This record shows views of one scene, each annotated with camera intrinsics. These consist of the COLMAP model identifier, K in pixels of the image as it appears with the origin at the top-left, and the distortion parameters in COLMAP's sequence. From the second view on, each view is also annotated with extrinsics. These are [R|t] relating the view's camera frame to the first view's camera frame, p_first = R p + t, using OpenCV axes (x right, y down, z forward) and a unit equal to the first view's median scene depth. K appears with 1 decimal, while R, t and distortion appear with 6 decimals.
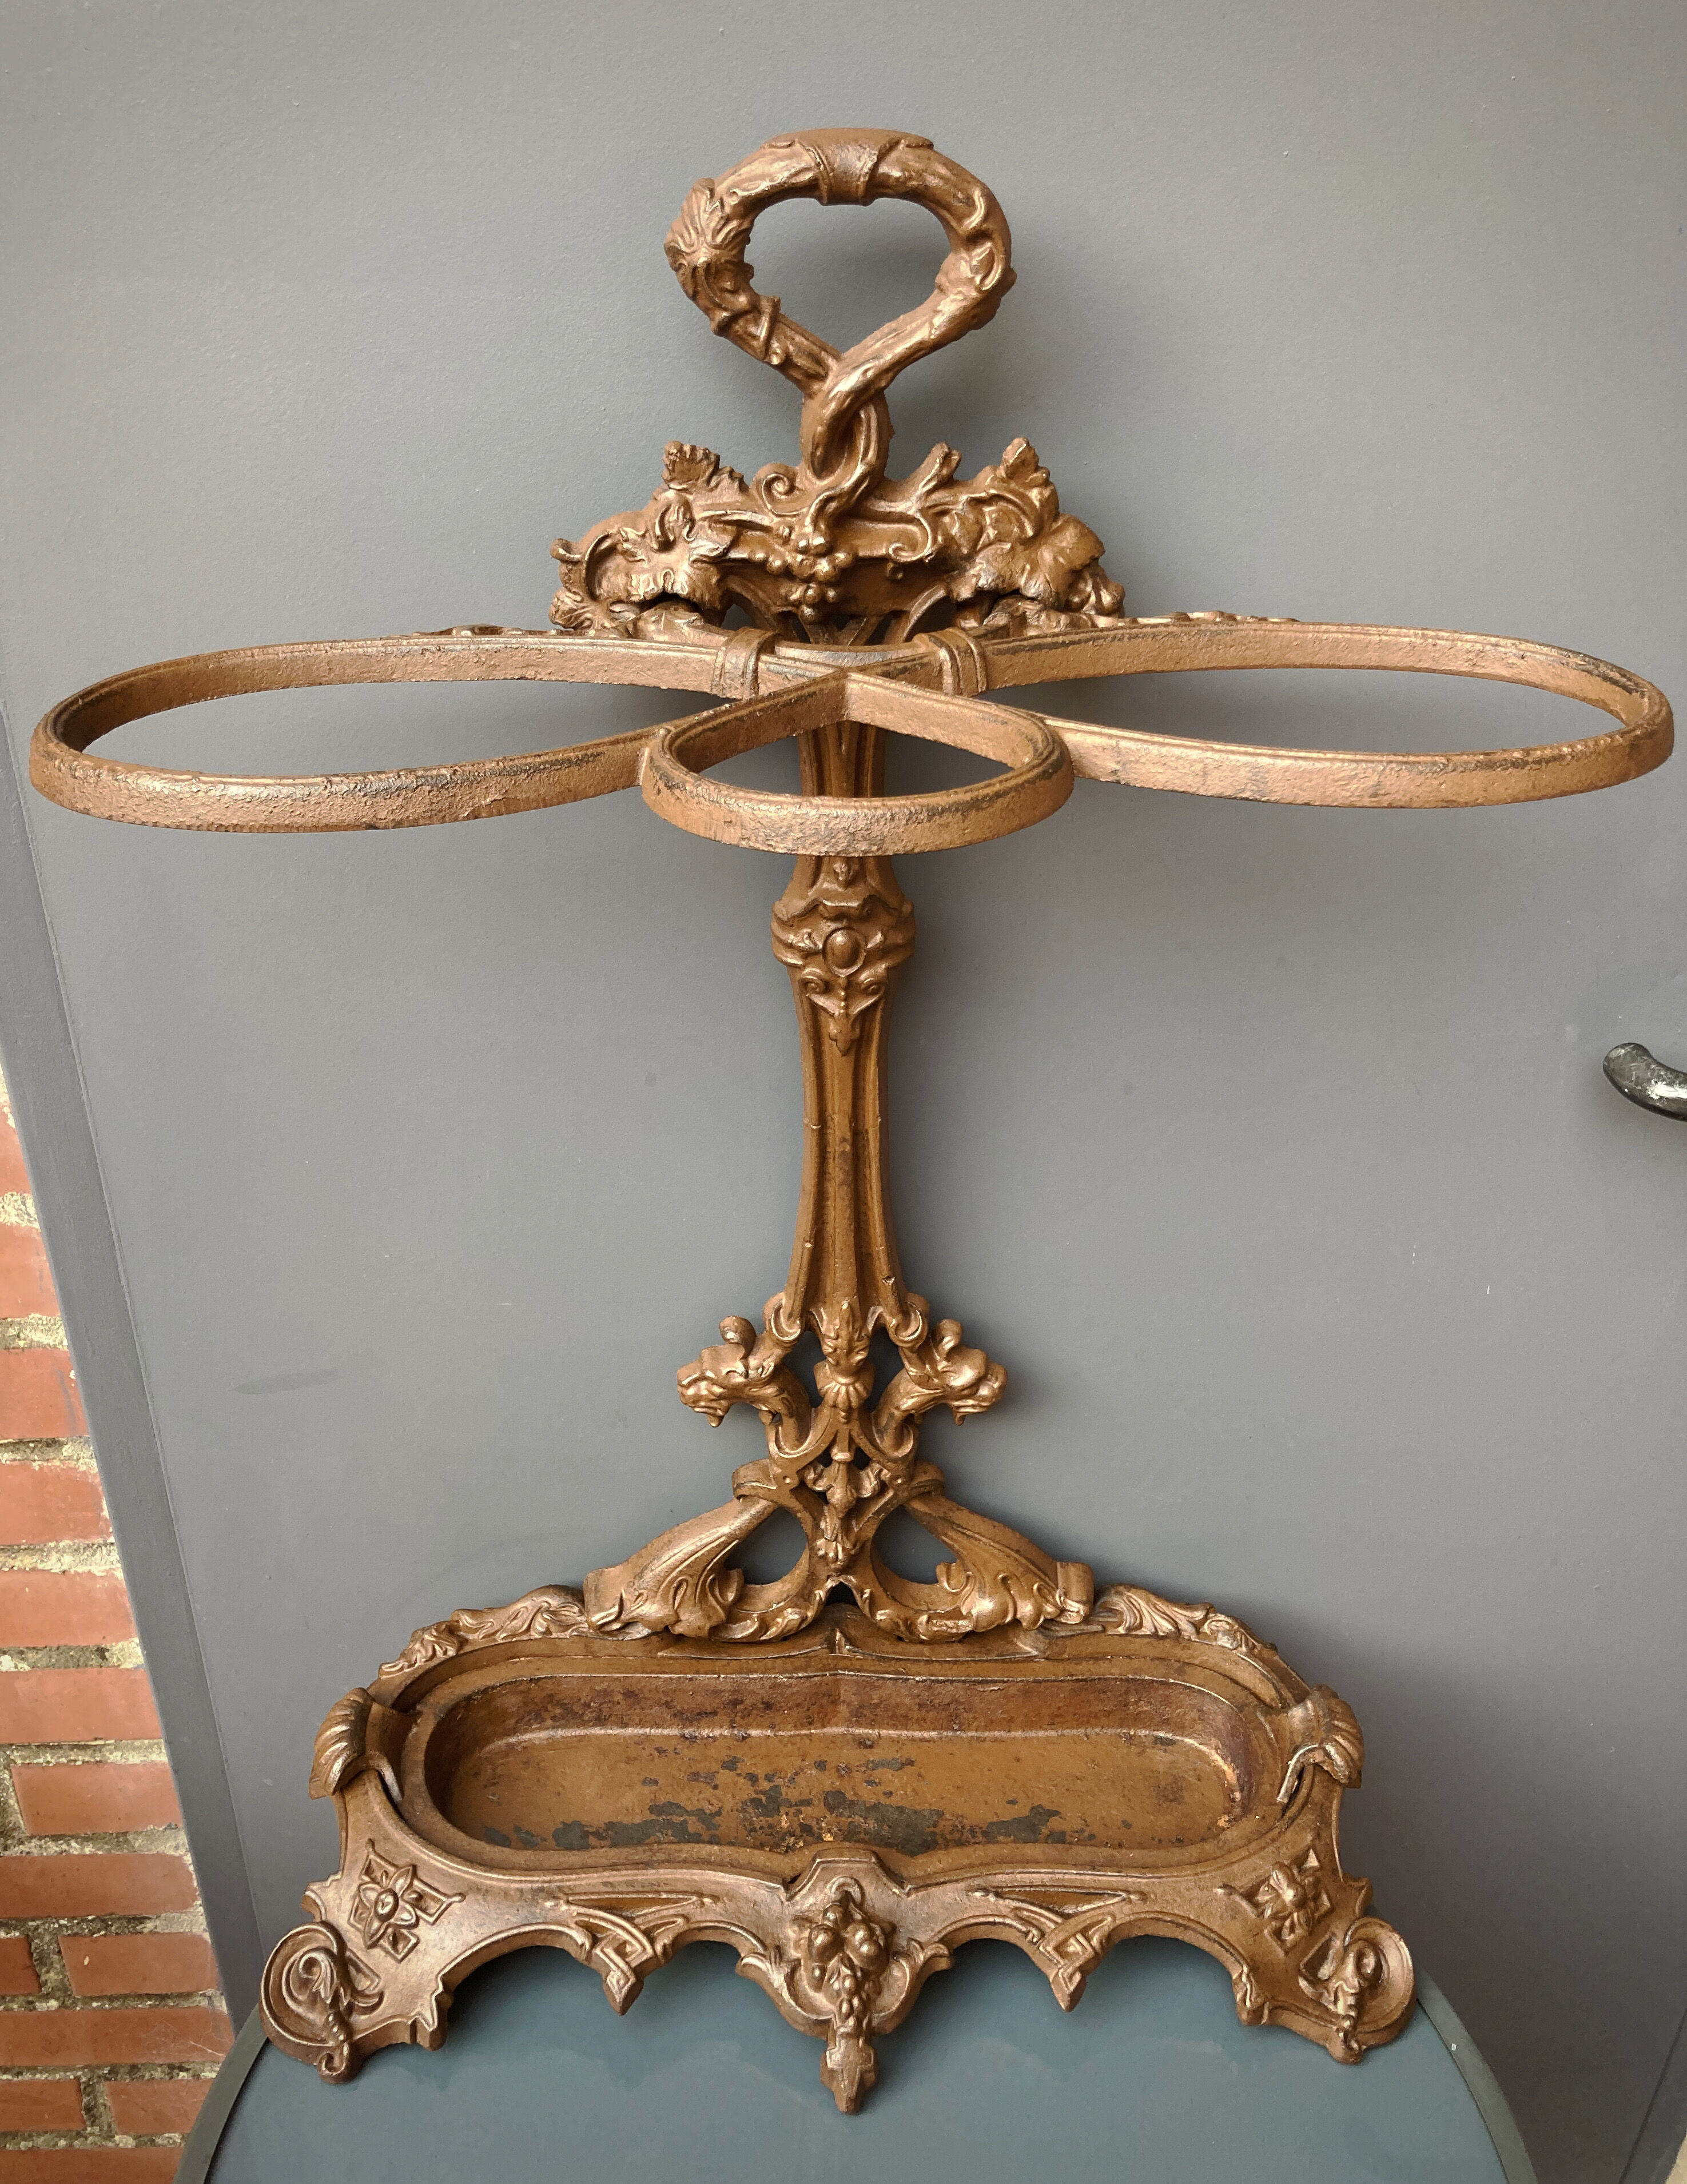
lens RADIAL K [[1907.2, 0, 820.5], [0, 1907.2, 1069.3], [0, 0, 1]] dist [0.057789, -0.121705]
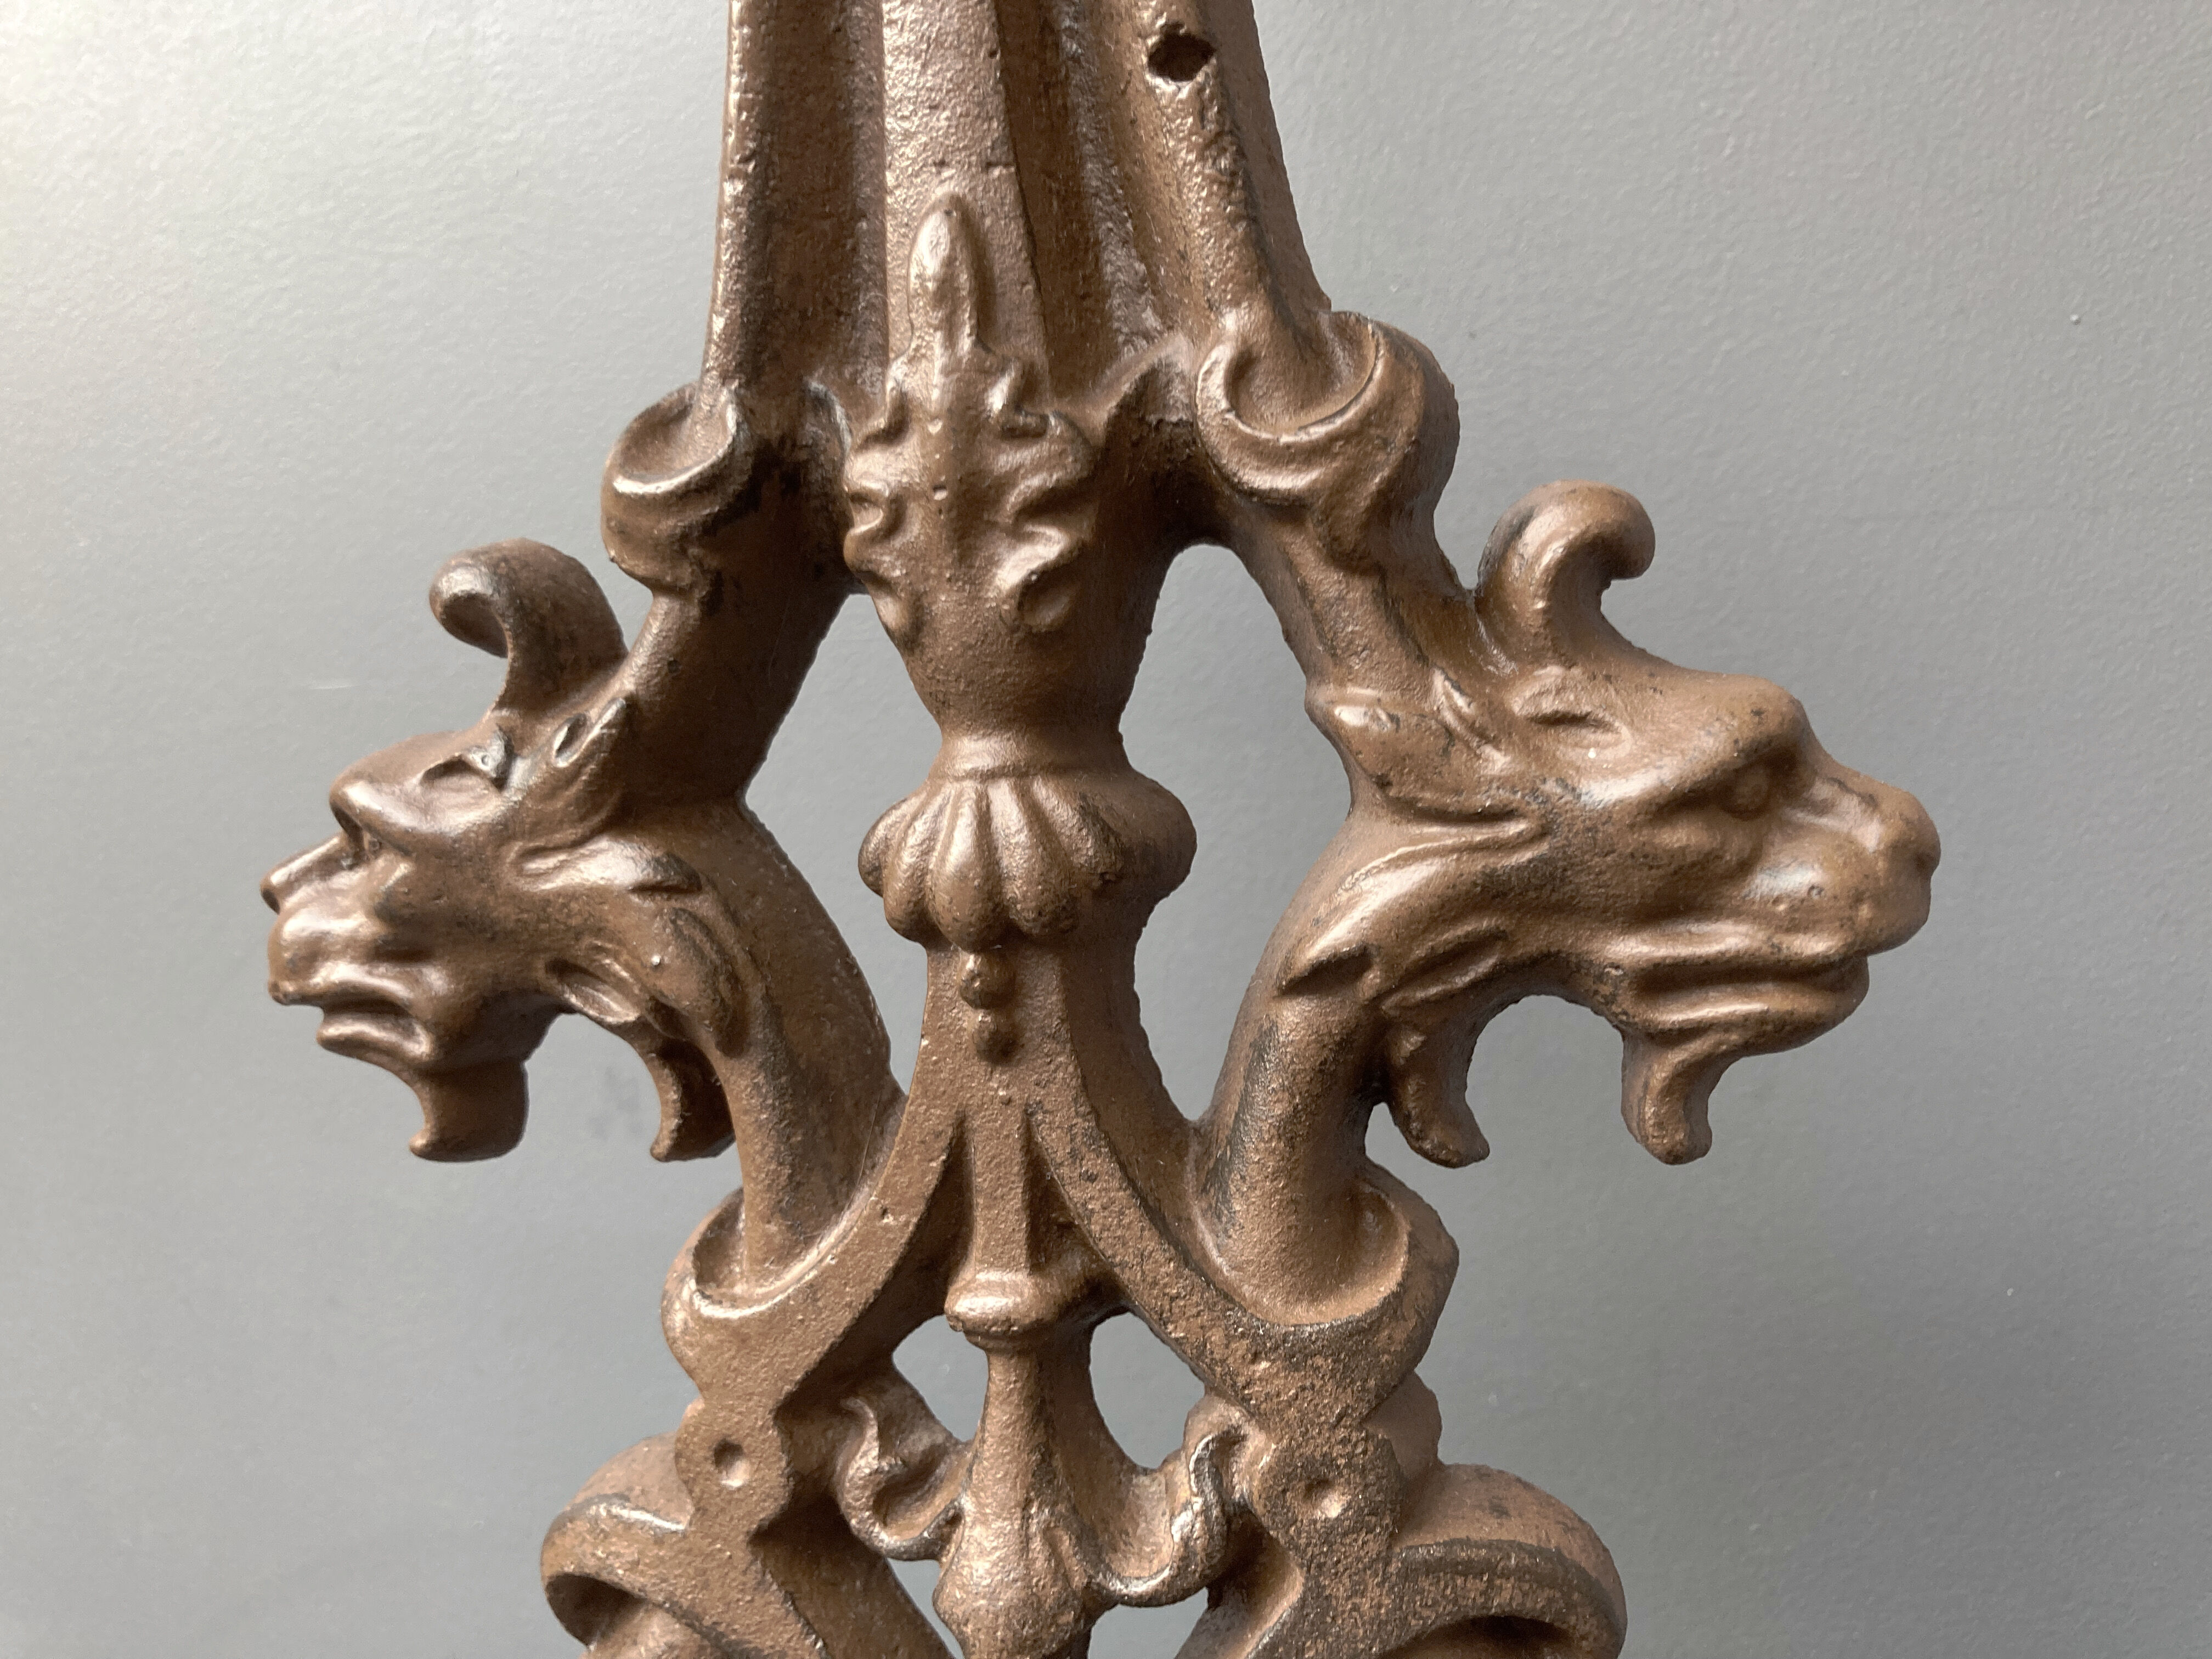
lens RADIAL K [[1838.2, 0, 1125.2], [0, 1838.2, 841.2], [0, 0, 1]] dist [0.041559, -0.066996]
pose [[0.971232, -0.037258, -0.235202, 0.070829], [-0.070662, 0.898110, -0.434056, 0.257448], [0.227409, 0.438189, 0.869641, 0.899626]]
